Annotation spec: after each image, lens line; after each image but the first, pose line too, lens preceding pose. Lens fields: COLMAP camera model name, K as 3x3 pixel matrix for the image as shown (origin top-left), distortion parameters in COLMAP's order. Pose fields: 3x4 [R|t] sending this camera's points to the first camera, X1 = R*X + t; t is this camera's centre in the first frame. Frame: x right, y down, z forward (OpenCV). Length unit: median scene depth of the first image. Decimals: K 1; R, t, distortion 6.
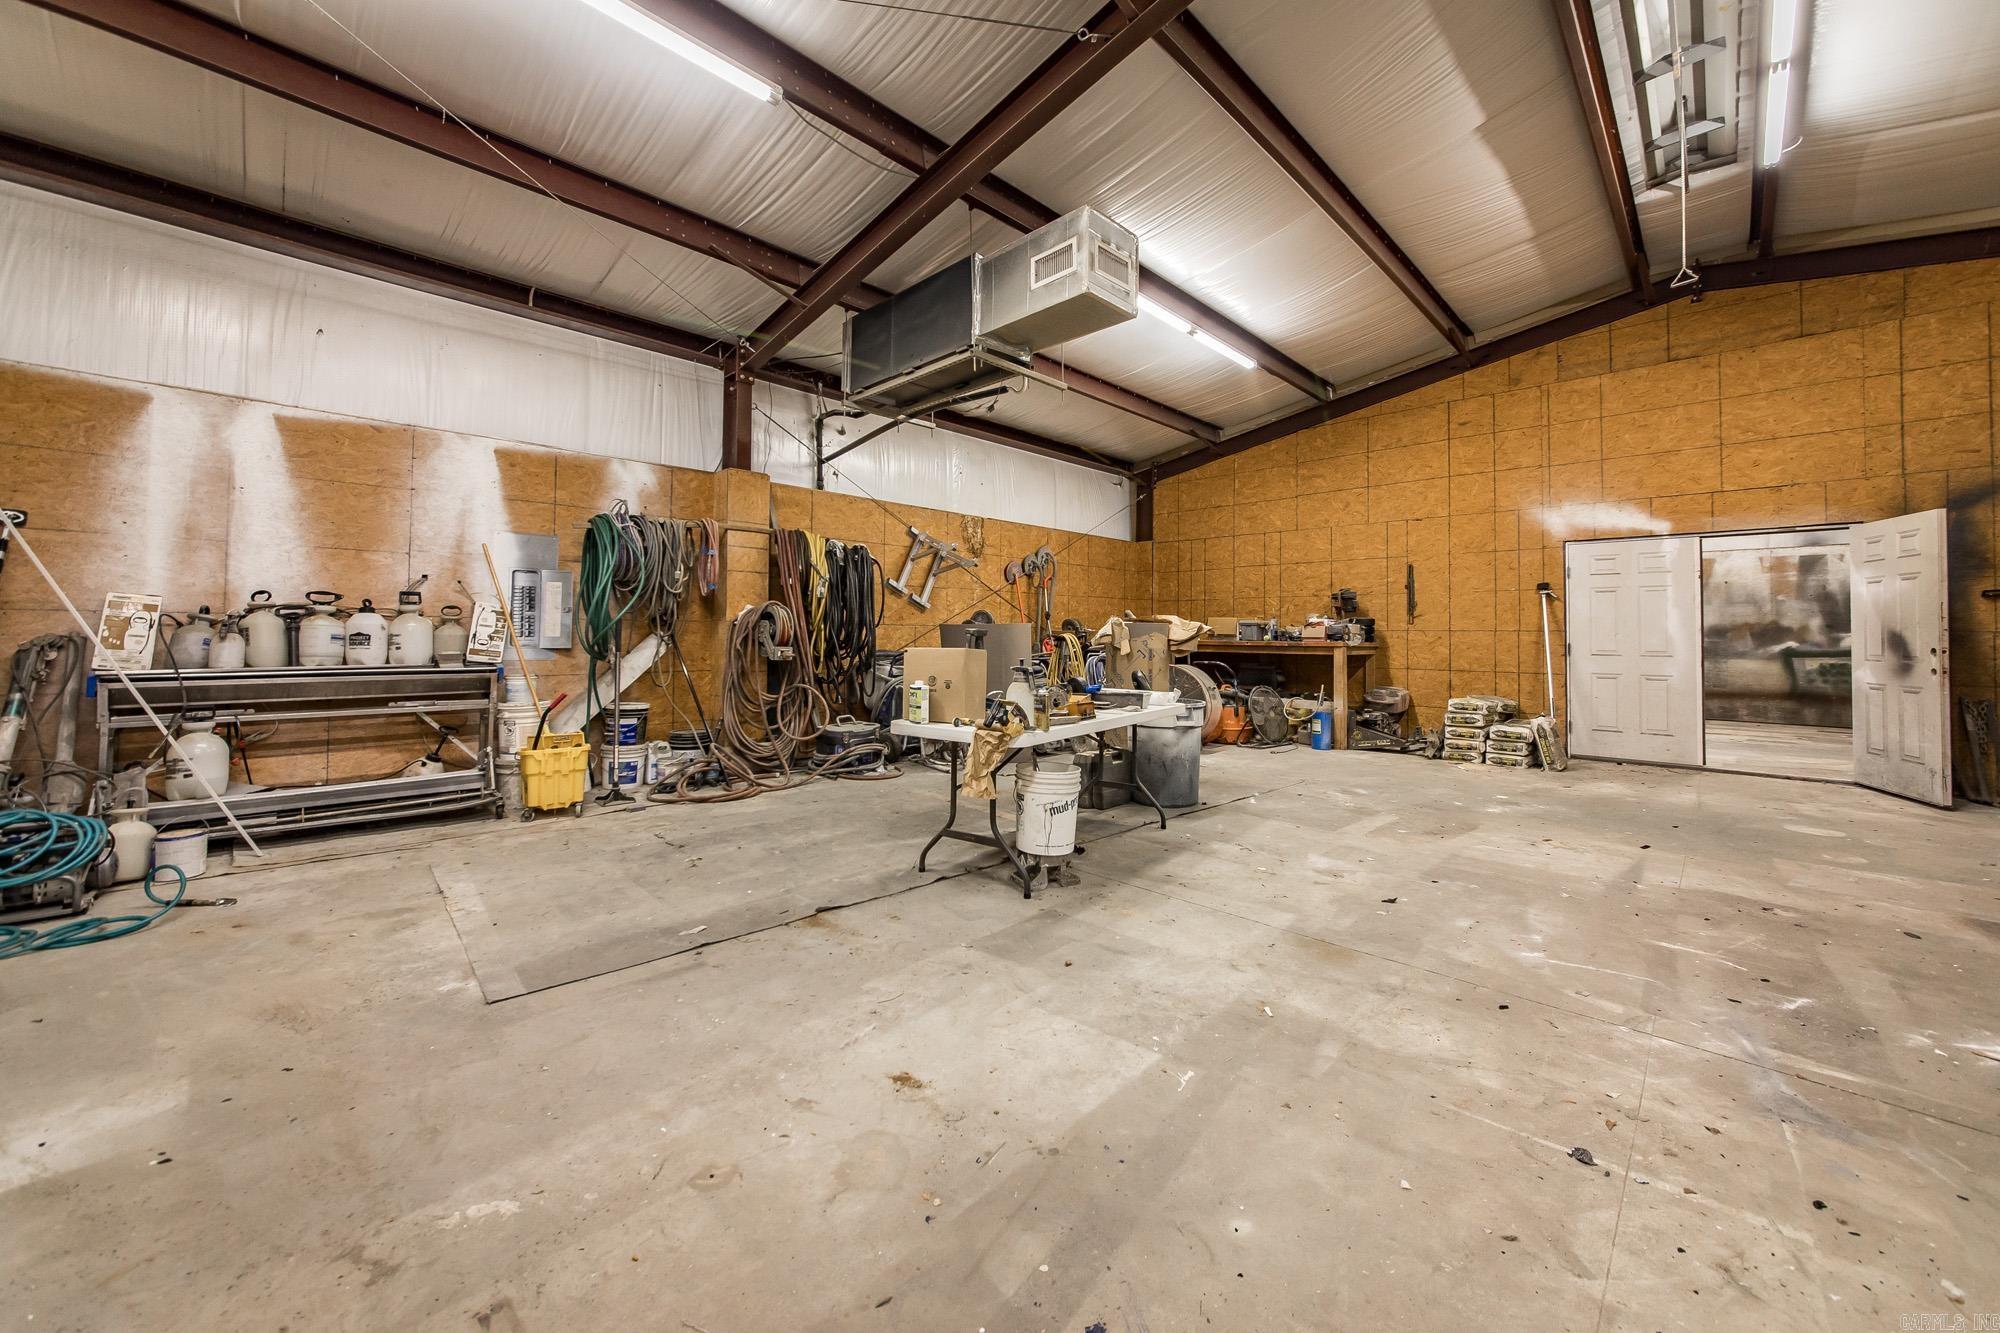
lens RADIAL K [[756.5, 0, 1026.3], [0, 756.5, 614.7], [0, 0, 1]] dist [-0.000277, 0.000053]
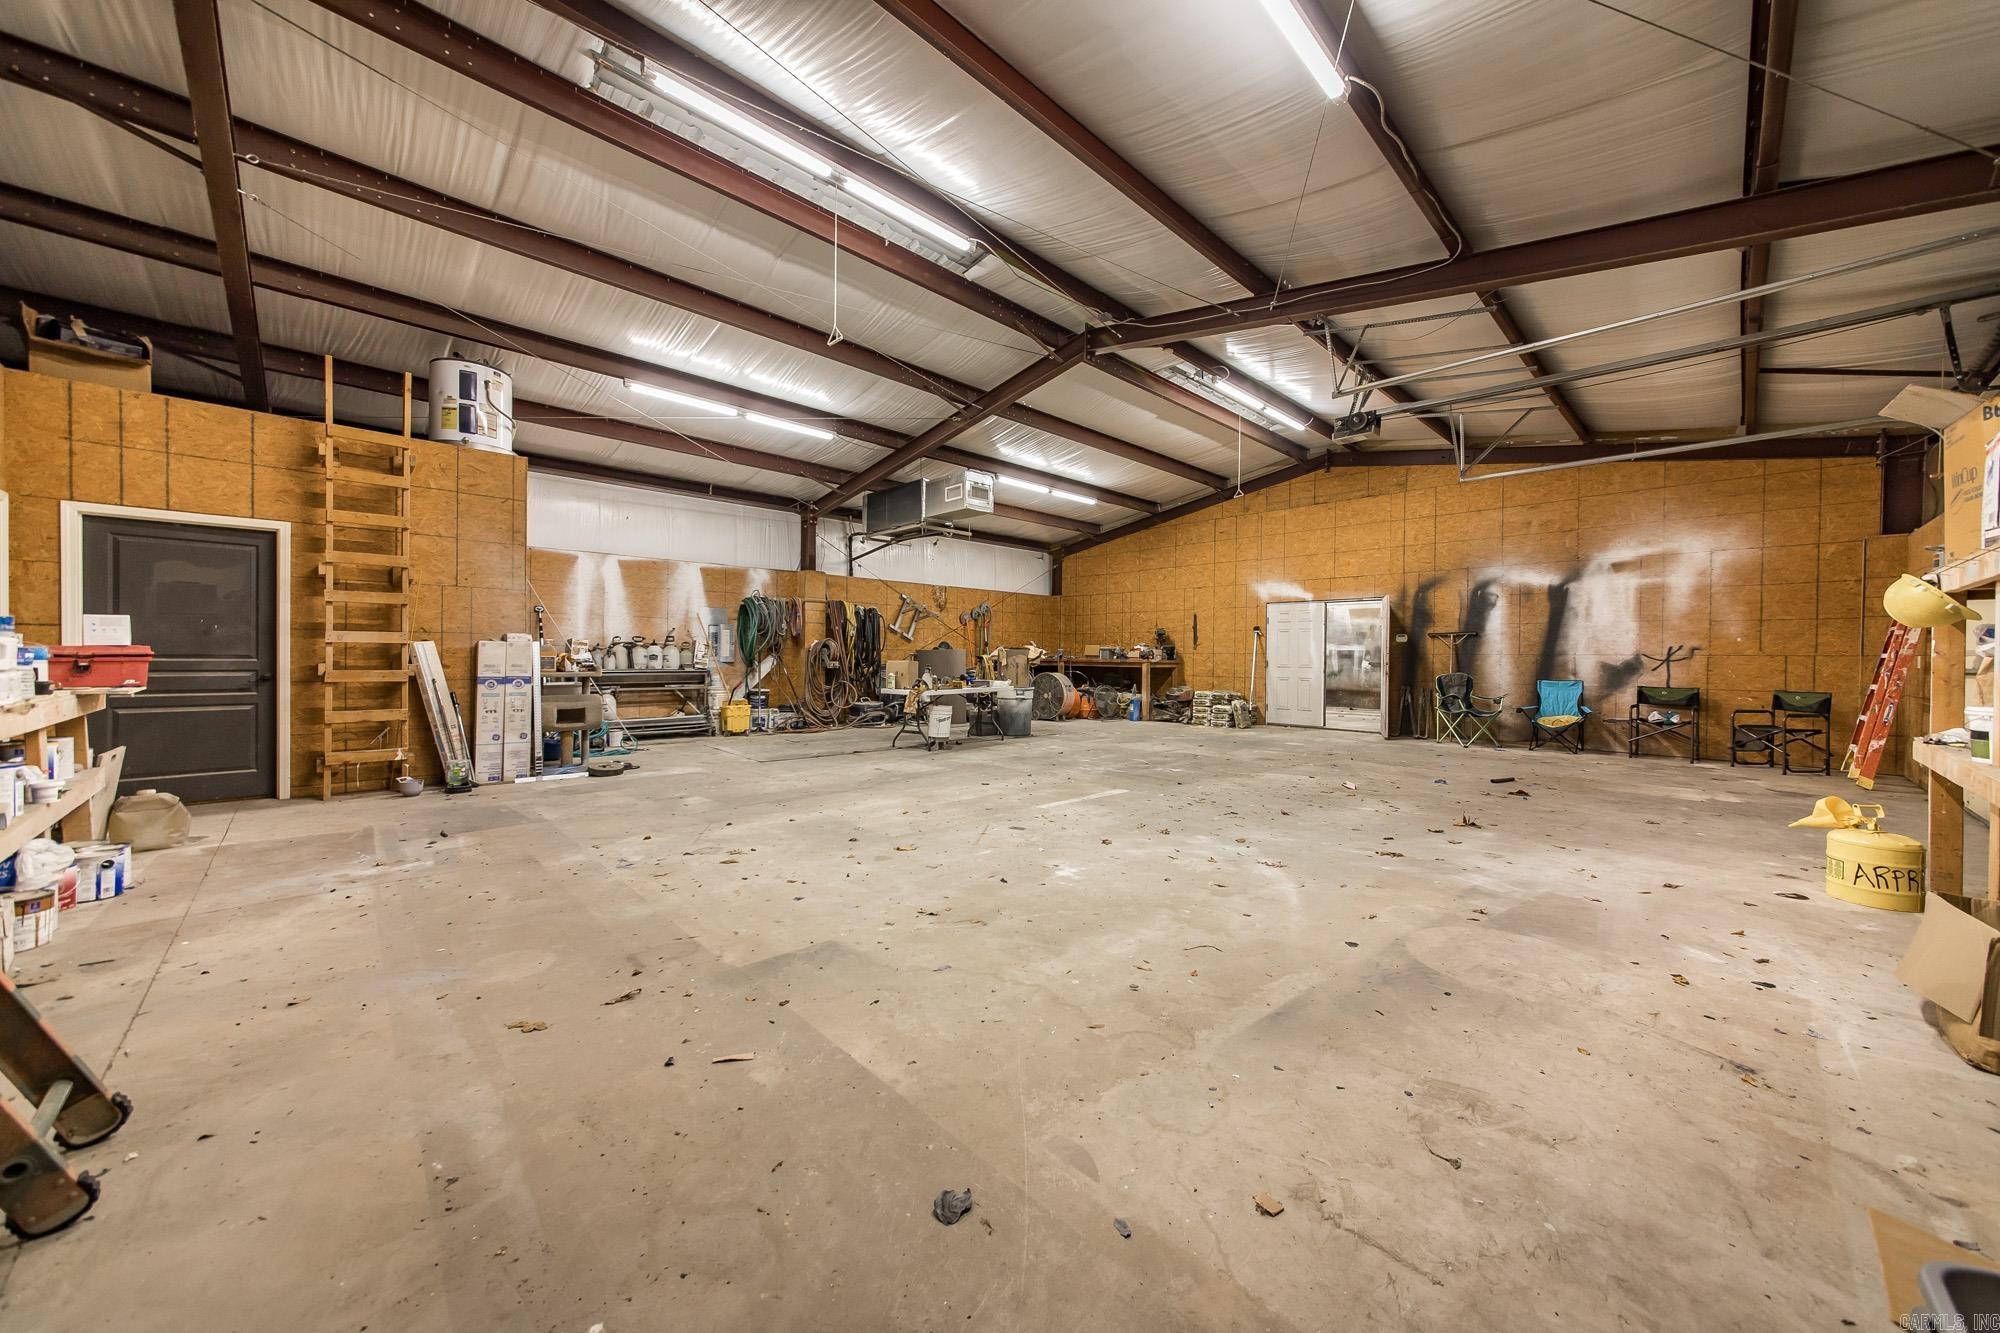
lens RADIAL K [[707.8, 0, 999.1], [0, 707.8, 656.9], [0, 0, 1]] dist [0.002914, 0.000182]
pose [[0.998499, 0.000775, -0.054771, 0.199957], [0.000745, 0.999615, 0.027732, -0.019609], [0.054772, -0.027731, 0.998114, -0.778622]]
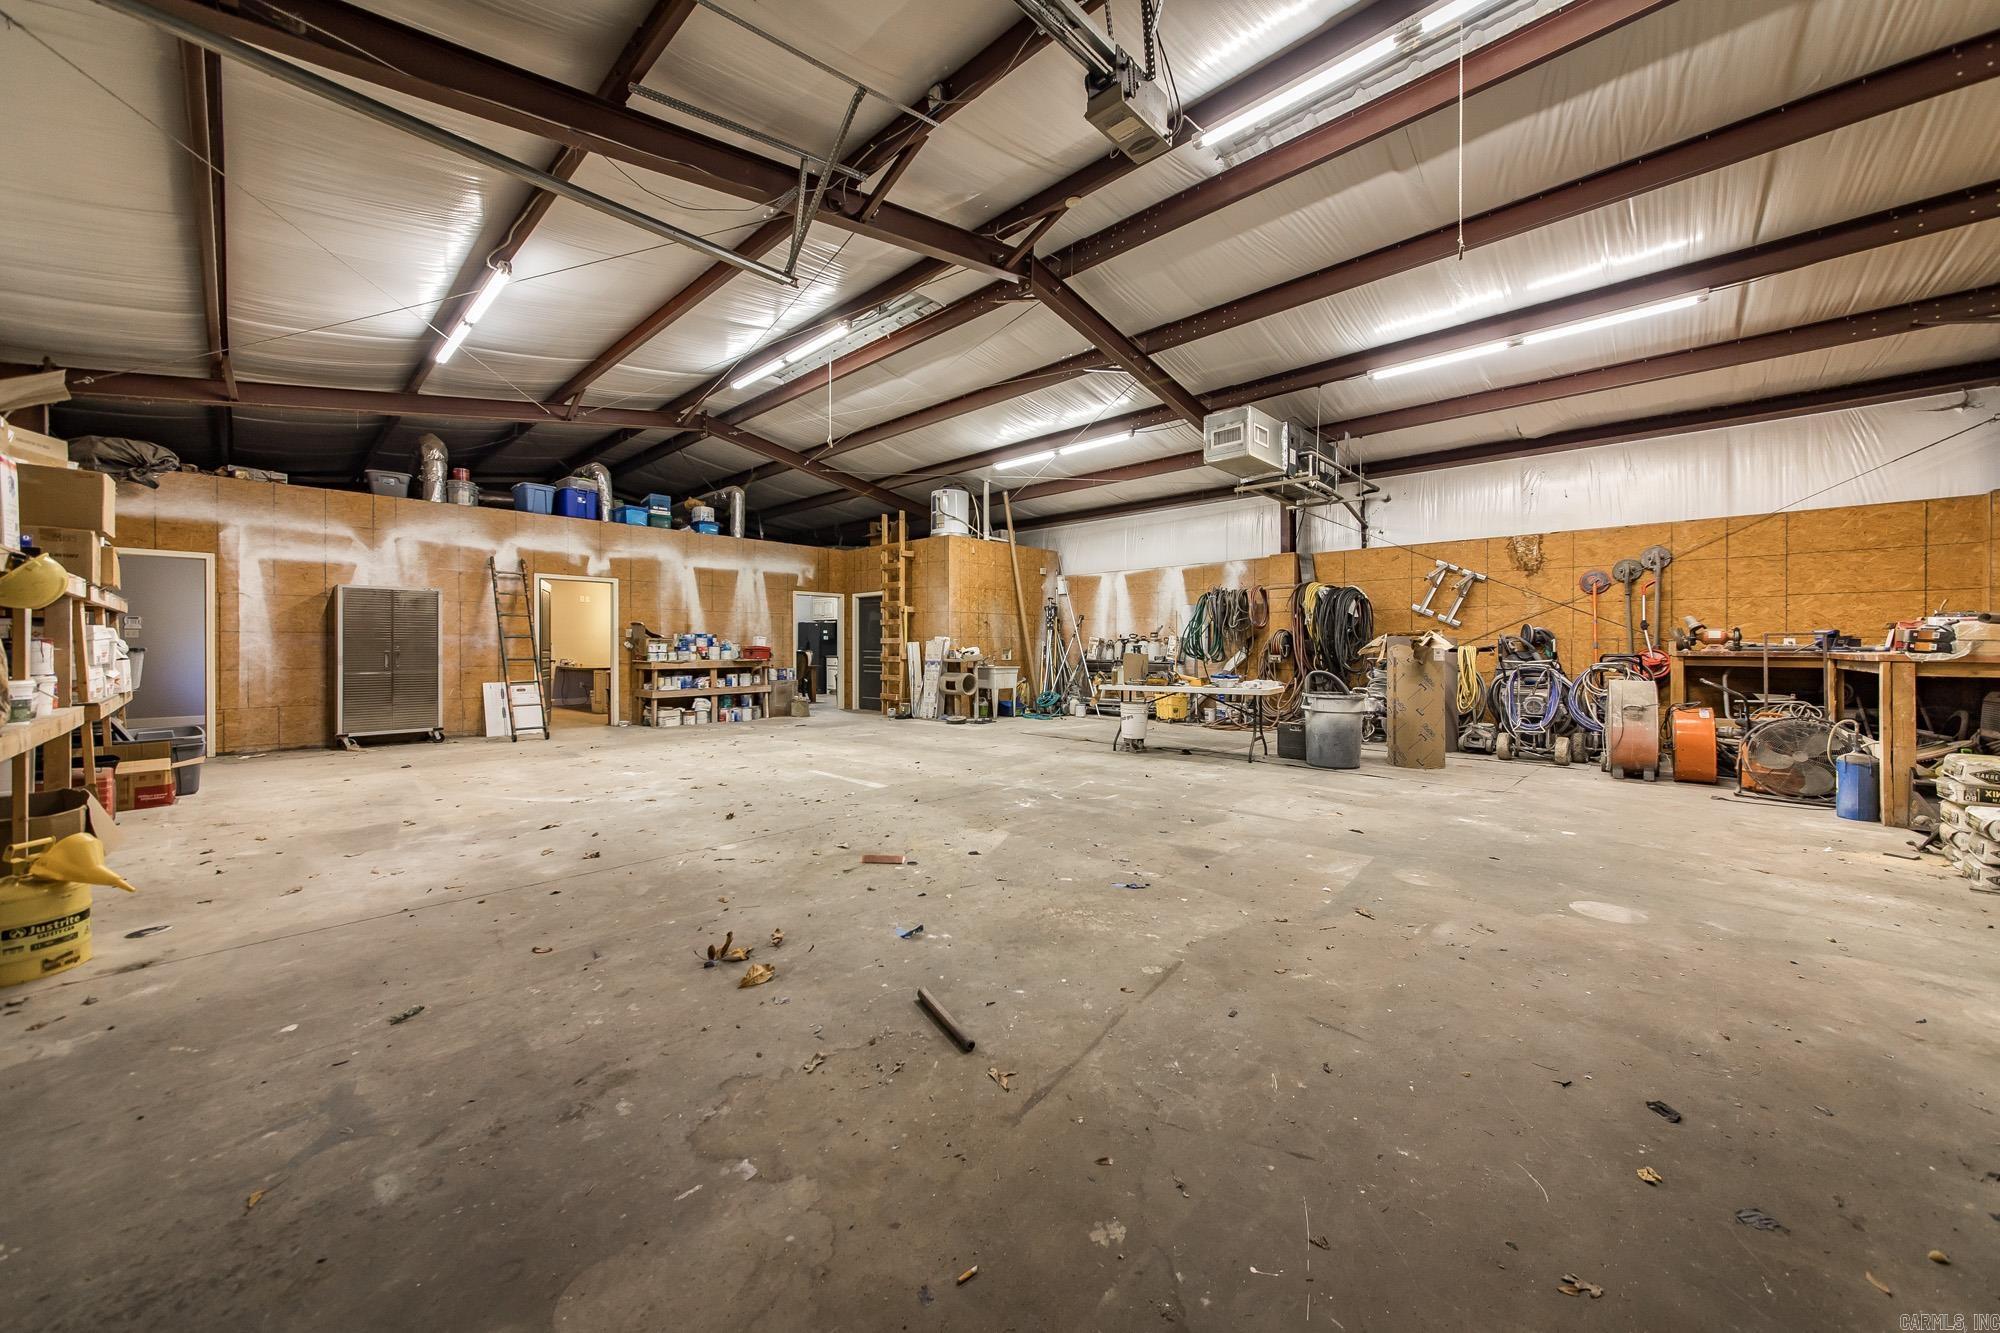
lens RADIAL K [[707.8, 0, 999.1], [0, 707.8, 656.9], [0, 0, 1]] dist [0.002914, 0.000182]
pose [[0.001166, 0.006187, -0.999980, 1.243254], [0.027532, 0.999602, 0.006217, 0.019378], [0.999620, -0.027539, 0.000995, 0.334167]]
